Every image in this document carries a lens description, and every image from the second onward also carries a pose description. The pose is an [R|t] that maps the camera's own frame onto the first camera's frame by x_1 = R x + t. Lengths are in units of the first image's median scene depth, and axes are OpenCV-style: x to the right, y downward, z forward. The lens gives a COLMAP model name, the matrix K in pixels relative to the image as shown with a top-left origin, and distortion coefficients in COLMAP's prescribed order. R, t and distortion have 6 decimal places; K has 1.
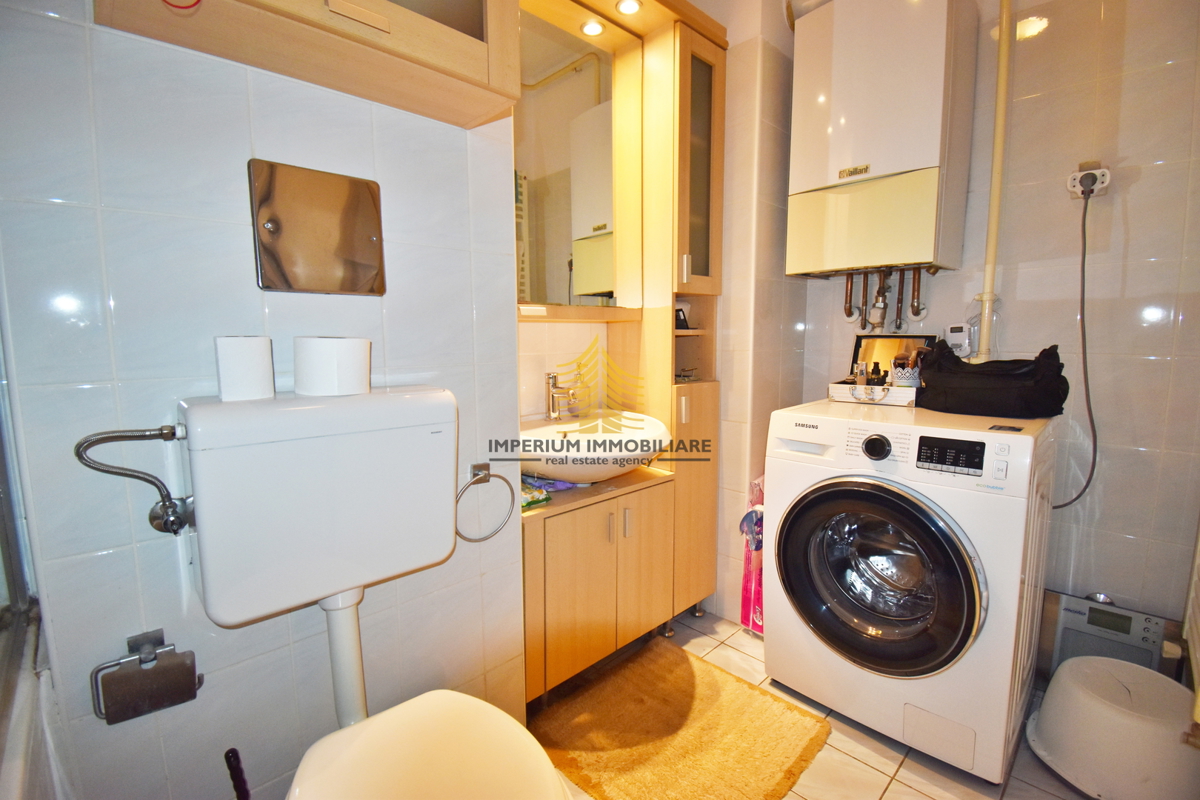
lens RADIAL K [[532.9, 0, 600.0], [0, 532.9, 400.0], [0, 0, 1]] dist [-0.000462, -0.000285]
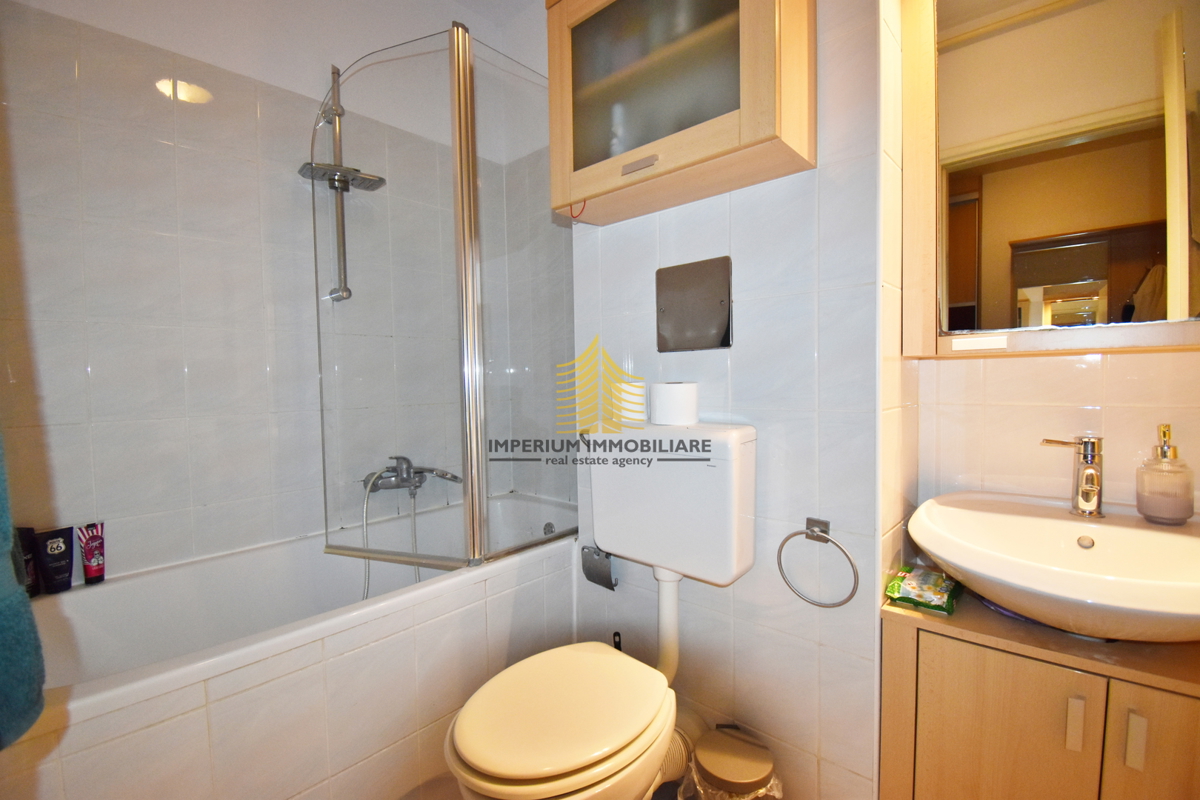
lens RADIAL K [[532.9, 0, 600.0], [0, 532.9, 400.0], [0, 0, 1]] dist [-0.000462, -0.000285]
pose [[0.073973, 0.046145, -0.996192, 0.761625], [-0.102047, 0.994036, 0.038468, -0.095330], [0.992025, 0.098813, 0.078240, 0.625544]]
